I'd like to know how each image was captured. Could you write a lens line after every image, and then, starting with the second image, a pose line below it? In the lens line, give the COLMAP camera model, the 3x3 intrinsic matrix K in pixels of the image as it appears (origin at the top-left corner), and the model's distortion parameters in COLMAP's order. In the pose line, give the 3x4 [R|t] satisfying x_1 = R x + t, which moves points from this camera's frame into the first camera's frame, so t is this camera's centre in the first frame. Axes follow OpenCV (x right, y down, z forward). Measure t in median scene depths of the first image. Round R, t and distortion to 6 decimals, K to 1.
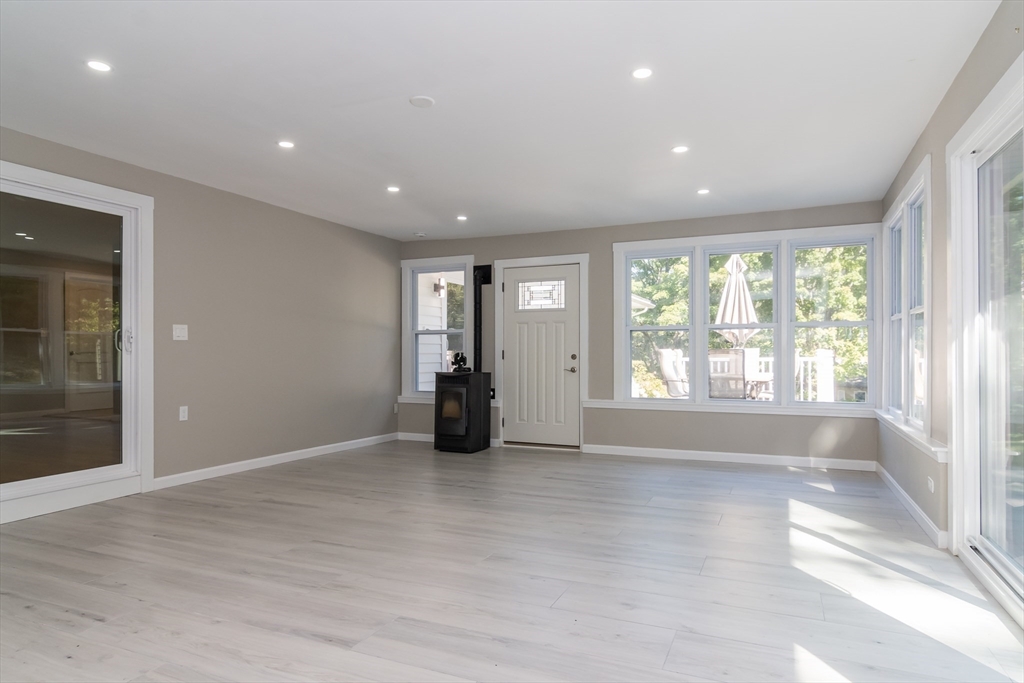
lens RADIAL K [[593.1, 0, 512.0], [0, 593.1, 341.5], [0, 0, 1]] dist [0.001678, 0.000333]
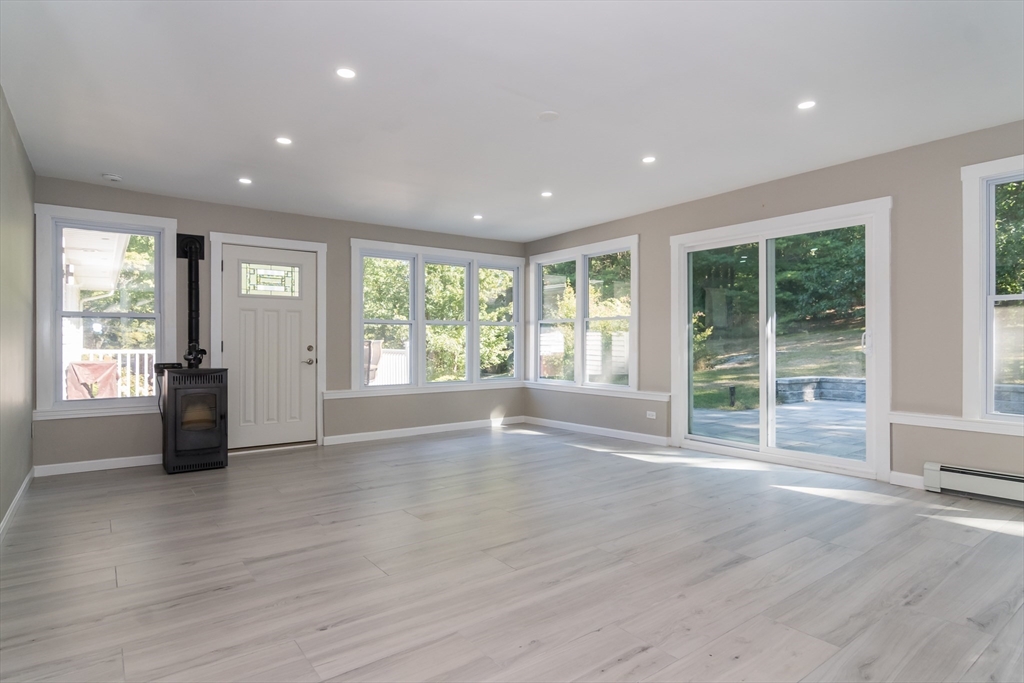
lens RADIAL K [[560.2, 0, 512.0], [0, 560.2, 341.5], [0, 0, 1]] dist [-0.003434, -0.000671]
pose [[0.483907, 0.001852, 0.875117, -0.537106], [-0.016415, 0.999841, 0.006961, 0.002952], [-0.874965, -0.017734, 0.483861, 0.274770]]
